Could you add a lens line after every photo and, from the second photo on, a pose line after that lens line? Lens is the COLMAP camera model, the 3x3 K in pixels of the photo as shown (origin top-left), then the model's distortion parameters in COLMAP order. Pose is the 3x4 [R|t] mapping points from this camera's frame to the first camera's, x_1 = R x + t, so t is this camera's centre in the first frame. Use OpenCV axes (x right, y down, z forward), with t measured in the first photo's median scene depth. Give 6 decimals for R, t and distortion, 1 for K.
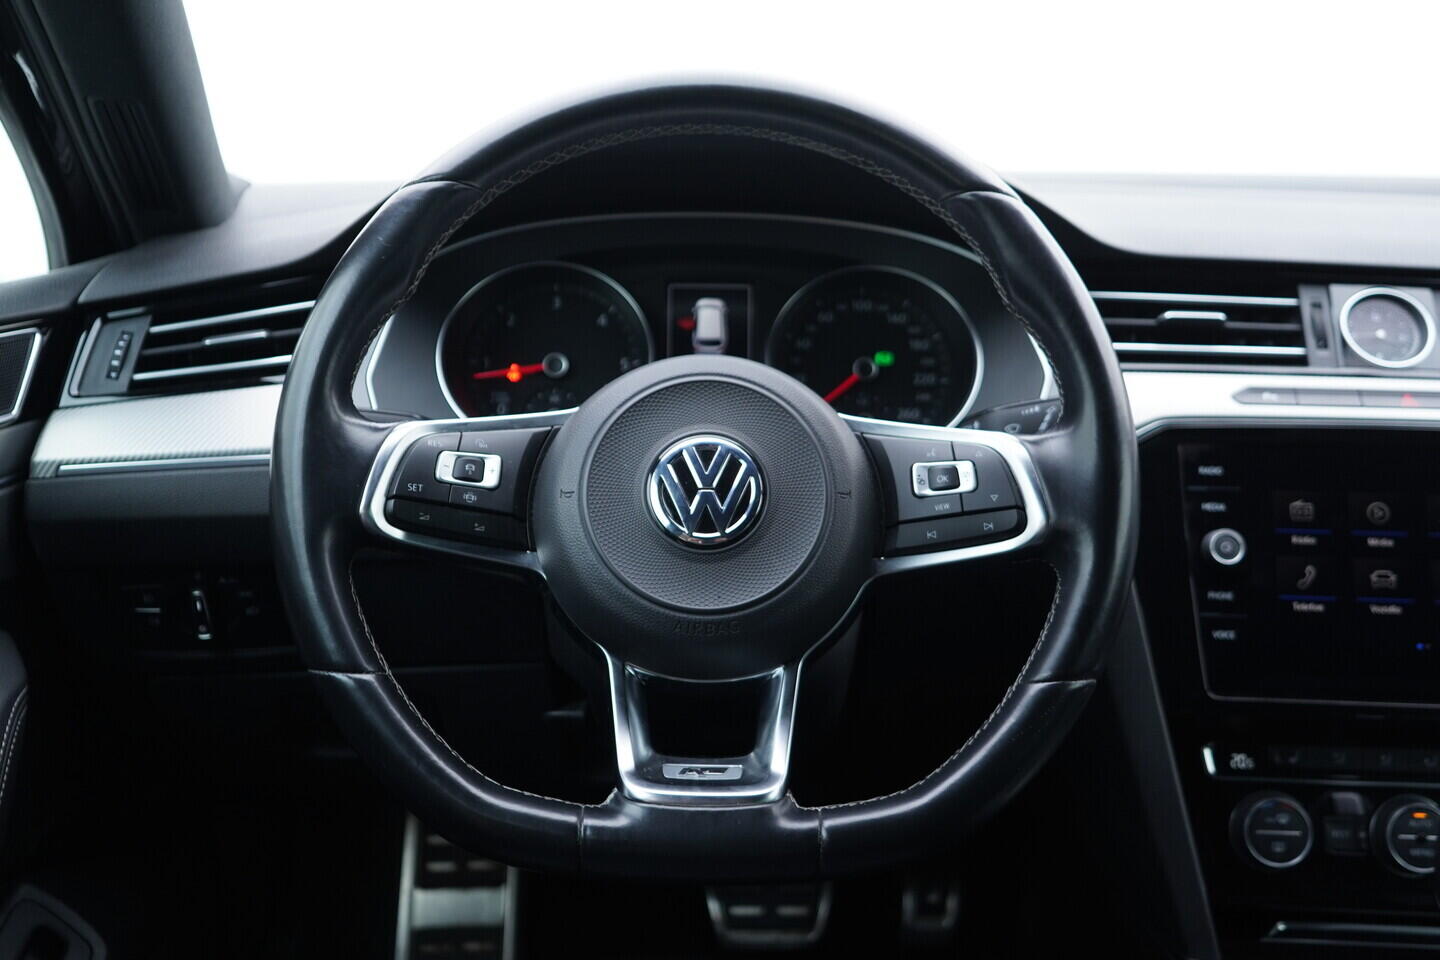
lens RADIAL K [[1470.8, 0, 720.0], [0, 1470.8, 480.0], [0, 0, 1]] dist [-0.012802, 0.031696]
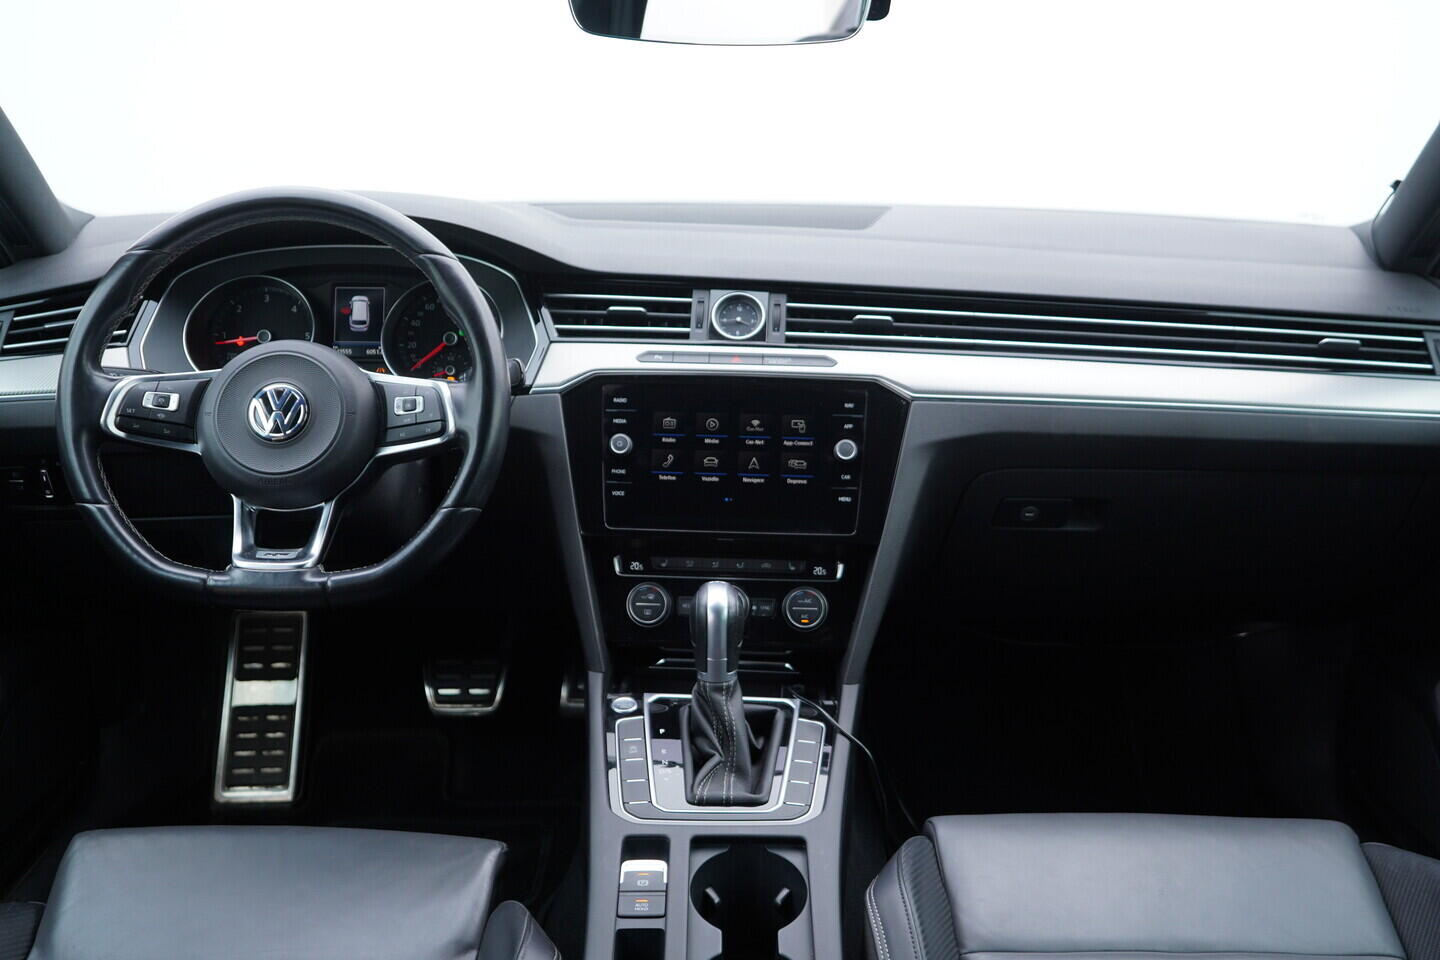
lens RADIAL K [[1470.8, 0, 720.0], [0, 1470.8, 480.0], [0, 0, 1]] dist [-0.012802, 0.031696]
pose [[0.999975, -0.000738, -0.007012, 0.477677], [0.001109, 0.998595, 0.052988, -0.004284], [0.006963, -0.052995, 0.998571, -0.765529]]
